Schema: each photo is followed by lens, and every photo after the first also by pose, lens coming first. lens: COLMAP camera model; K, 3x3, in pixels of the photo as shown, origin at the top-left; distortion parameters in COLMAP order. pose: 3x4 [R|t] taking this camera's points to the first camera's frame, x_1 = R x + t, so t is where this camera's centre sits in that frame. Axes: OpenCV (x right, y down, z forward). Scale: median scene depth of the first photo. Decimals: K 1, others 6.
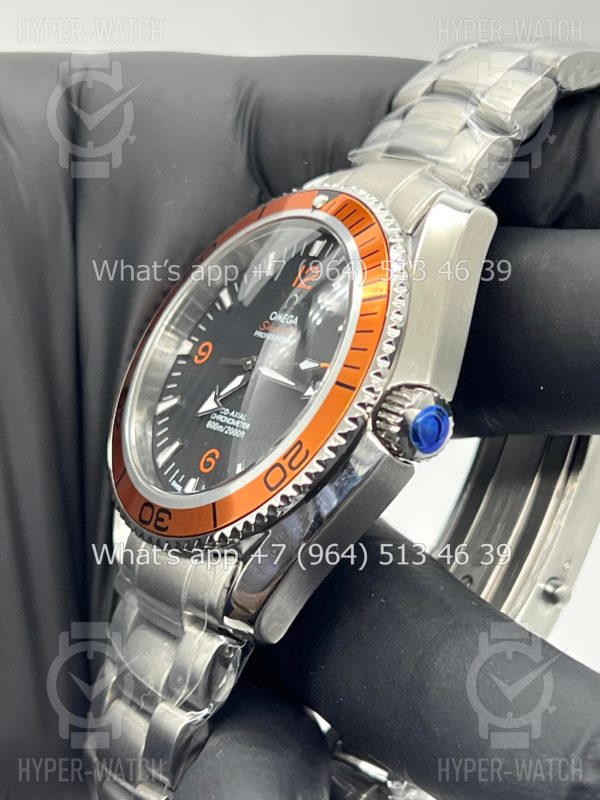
lens RADIAL K [[1875.0, 0, 300.0], [0, 1875.0, 400.0], [0, 0, 1]] dist [0.308598, 0.590889]
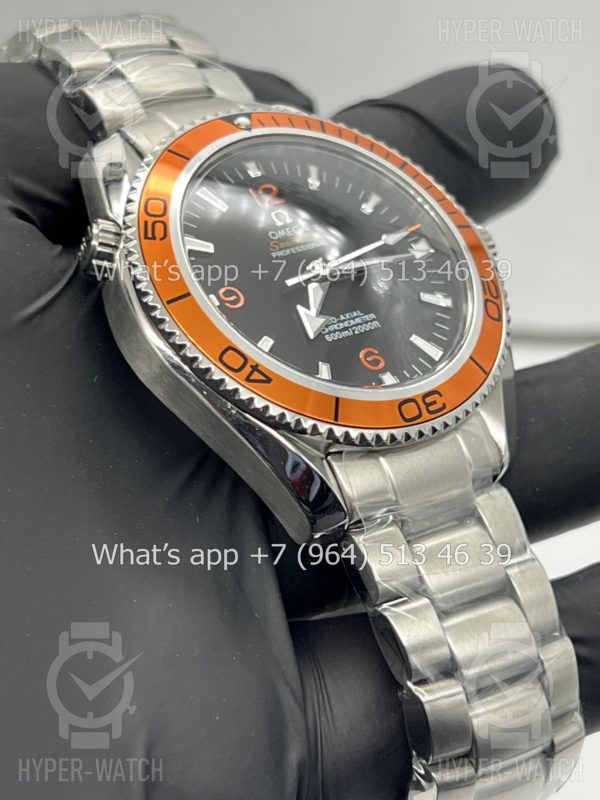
lens RADIAL K [[1875.0, 0, 300.0], [0, 1875.0, 400.0], [0, 0, 1]] dist [0.308598, 0.590889]
pose [[-0.035961, -0.126526, 0.991311, -1.021679], [0.393839, 0.909880, 0.130420, -0.090948], [-0.918476, 0.395107, 0.017111, 1.025104]]
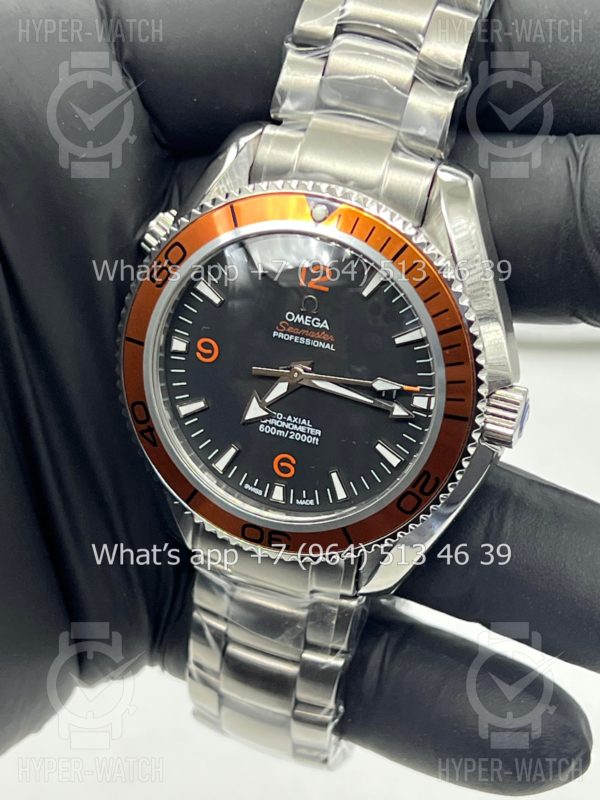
lens RADIAL K [[1875.0, 0, 300.0], [0, 1875.0, 400.0], [0, 0, 1]] dist [0.308598, 0.590889]
pose [[0.809351, -0.454924, 0.371476, -0.426889], [0.155568, 0.775948, 0.611313, -0.659179], [-0.566347, -0.436977, 0.698786, 0.252120]]
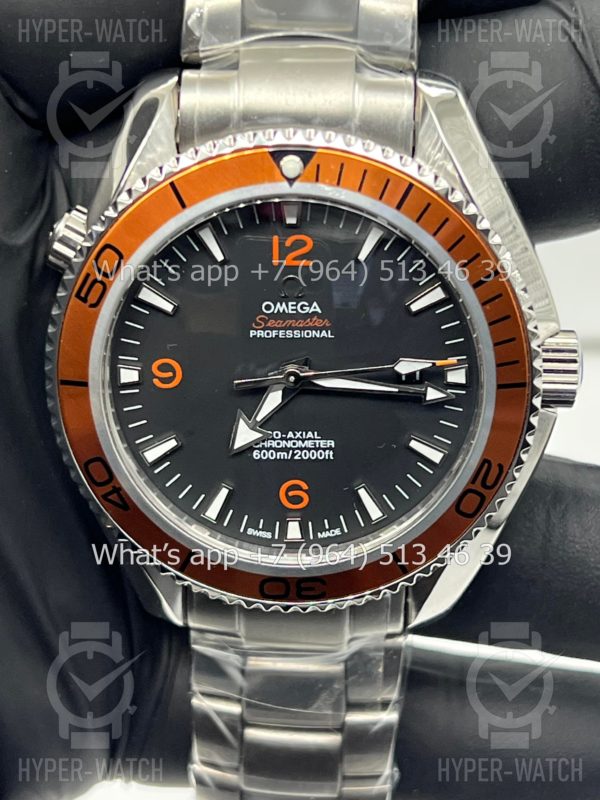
lens RADIAL K [[1875.0, 0, 300.0], [0, 1875.0, 400.0], [0, 0, 1]] dist [0.308598, 0.590889]
pose [[0.593703, -0.623336, 0.508890, -0.454469], [0.194486, 0.724816, 0.660921, -0.562615], [-0.780828, -0.293419, 0.551556, 0.538738]]
